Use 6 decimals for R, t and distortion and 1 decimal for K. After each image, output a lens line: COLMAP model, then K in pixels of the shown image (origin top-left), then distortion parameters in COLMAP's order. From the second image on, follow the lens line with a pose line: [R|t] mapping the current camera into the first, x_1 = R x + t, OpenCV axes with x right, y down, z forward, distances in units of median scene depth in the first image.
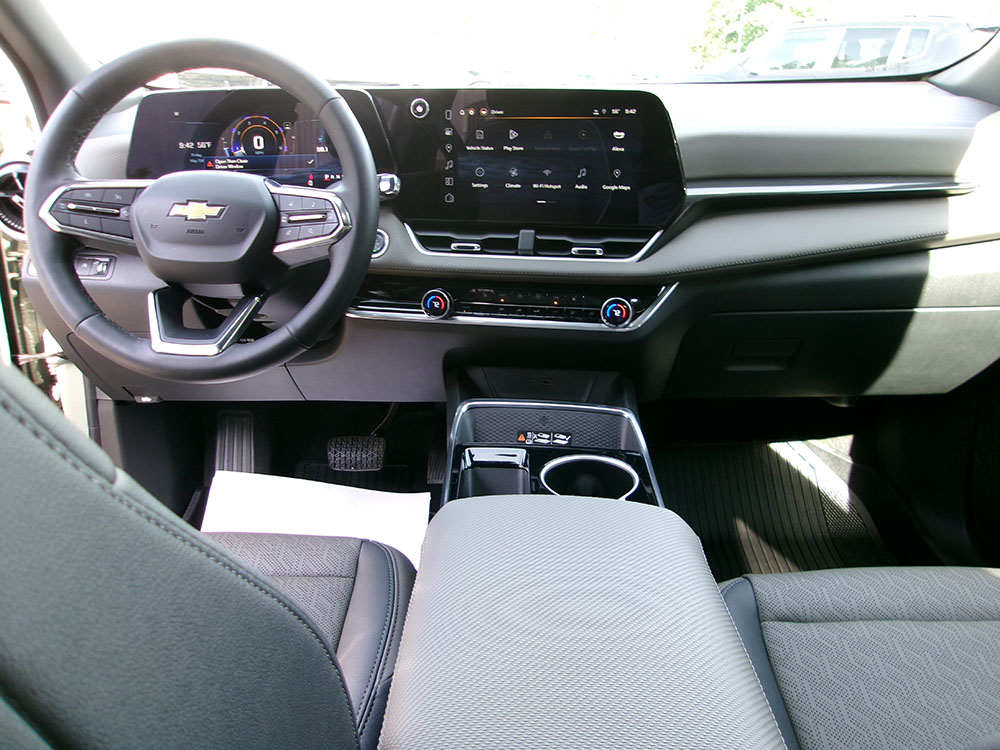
lens RADIAL K [[754.5, 0, 506.4], [0, 754.5, 379.9], [0, 0, 1]] dist [-0.043536, 0.055342]
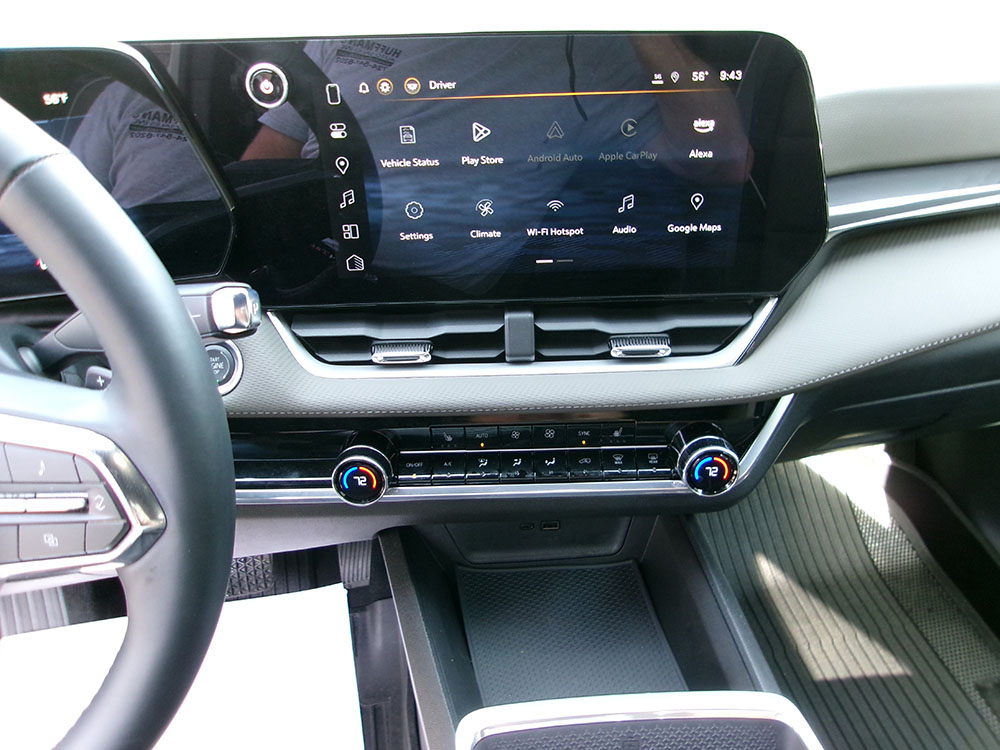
lens RADIAL K [[754.5, 0, 506.4], [0, 754.5, 379.9], [0, 0, 1]] dist [-0.043536, 0.055342]
pose [[0.977191, -0.134054, 0.164706, -0.072710], [0.098228, 0.972948, 0.209102, -0.269530], [-0.188281, -0.188154, 0.963923, 0.508481]]
